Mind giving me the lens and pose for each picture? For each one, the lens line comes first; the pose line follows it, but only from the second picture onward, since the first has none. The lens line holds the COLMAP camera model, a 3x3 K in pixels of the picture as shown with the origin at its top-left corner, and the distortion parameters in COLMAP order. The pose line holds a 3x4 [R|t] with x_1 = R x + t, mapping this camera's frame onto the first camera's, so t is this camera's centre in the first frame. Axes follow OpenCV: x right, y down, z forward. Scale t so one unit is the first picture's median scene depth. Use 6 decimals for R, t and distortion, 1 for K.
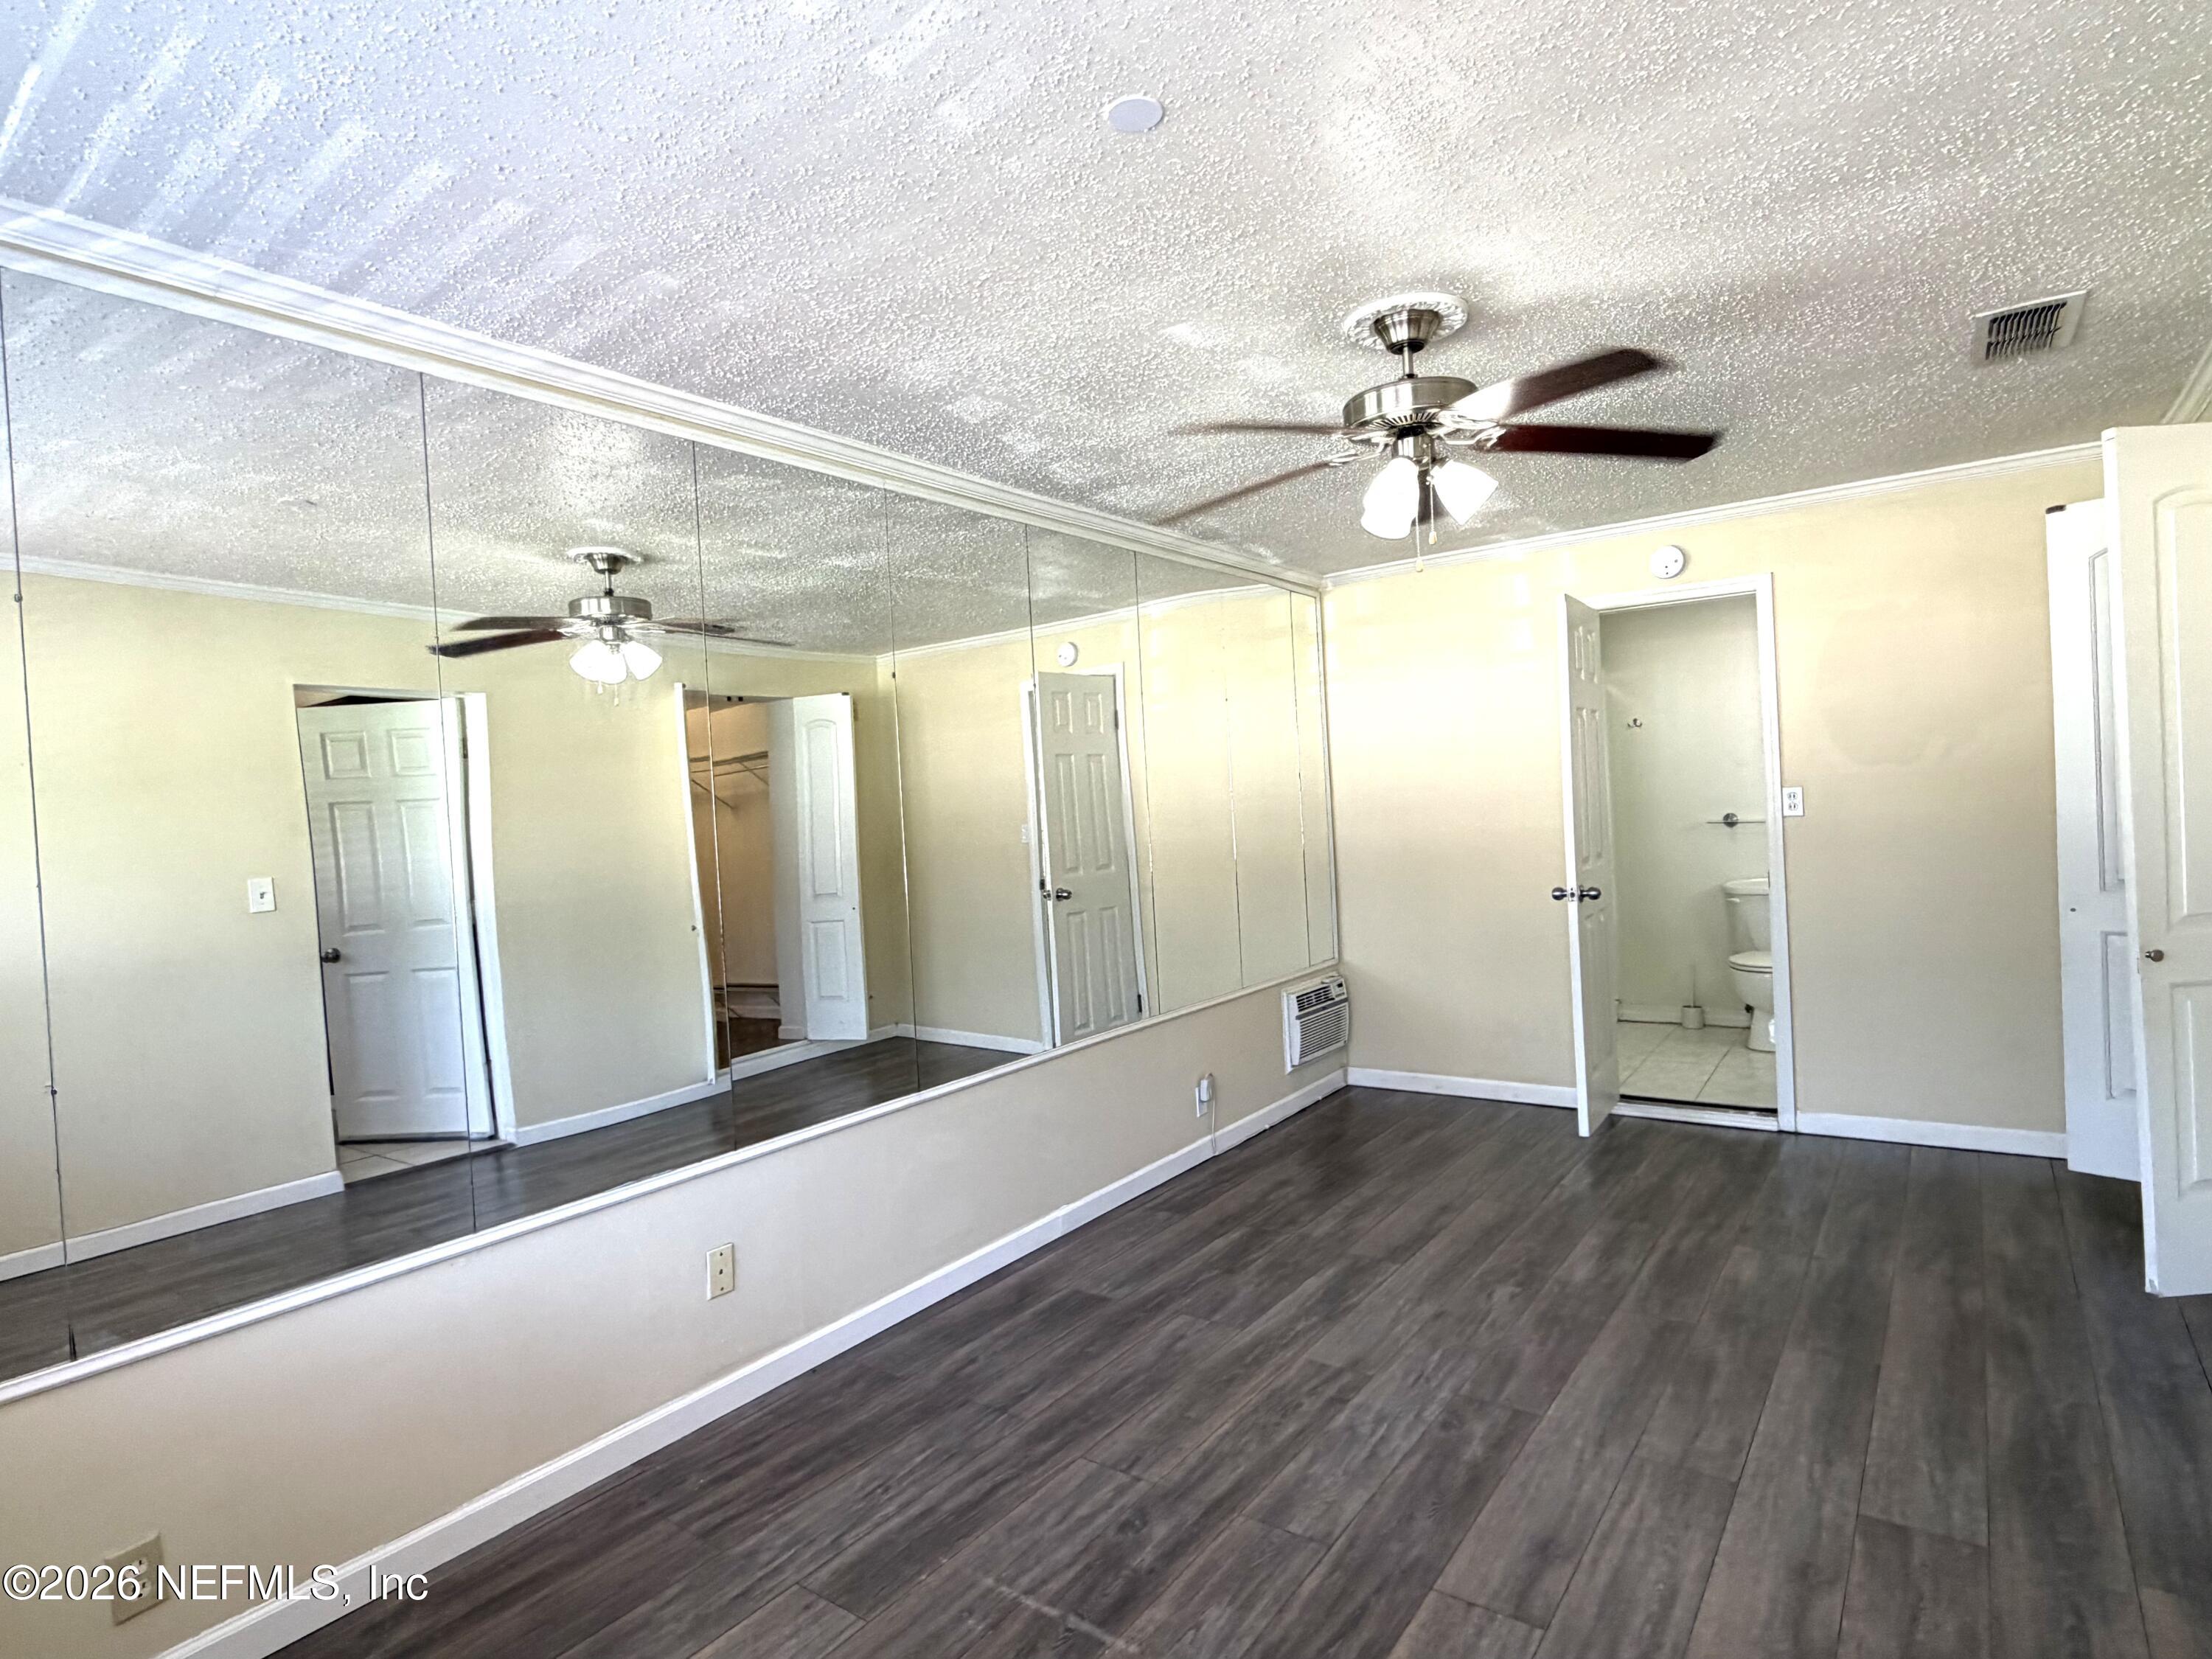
lens RADIAL K [[1161.9, 0, 1103.7], [0, 1161.9, 831.3], [0, 0, 1]] dist [-0.000233, 0.000038]
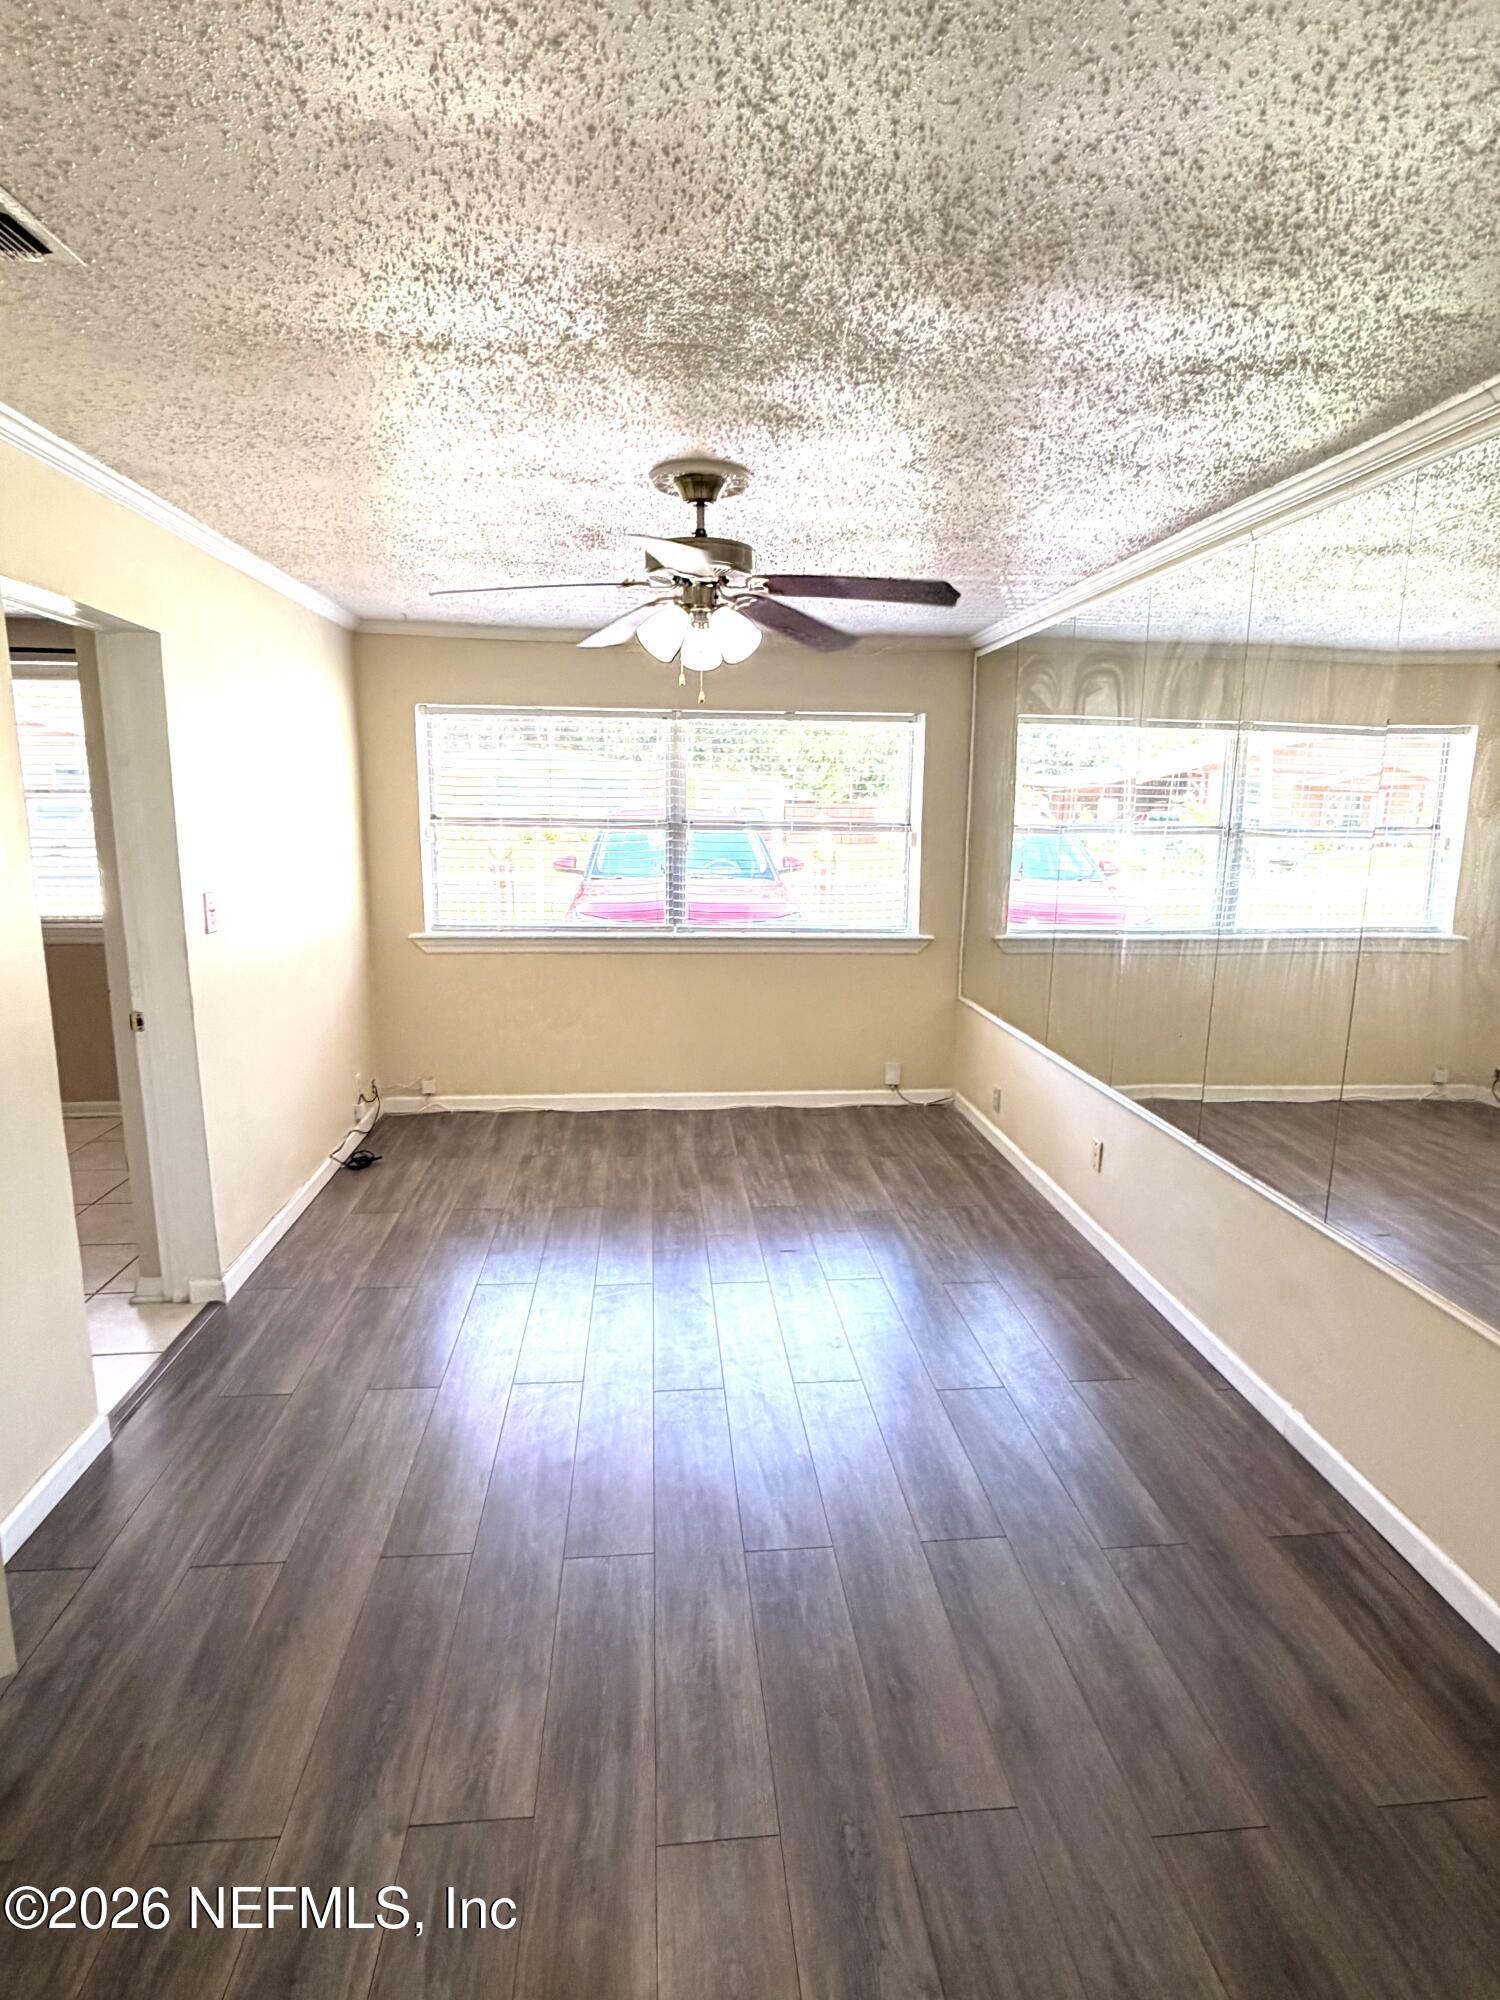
lens RADIAL K [[1050.6, 0, 749.2], [0, 1050.6, 1000.1], [0, 0, 1]] dist [-0.000233, 0.000038]
pose [[-0.741967, 0.170666, -0.648350, 0.968801], [0.012986, 0.970534, 0.240613, -0.177179], [0.670311, 0.170107, -0.722321, 1.824412]]
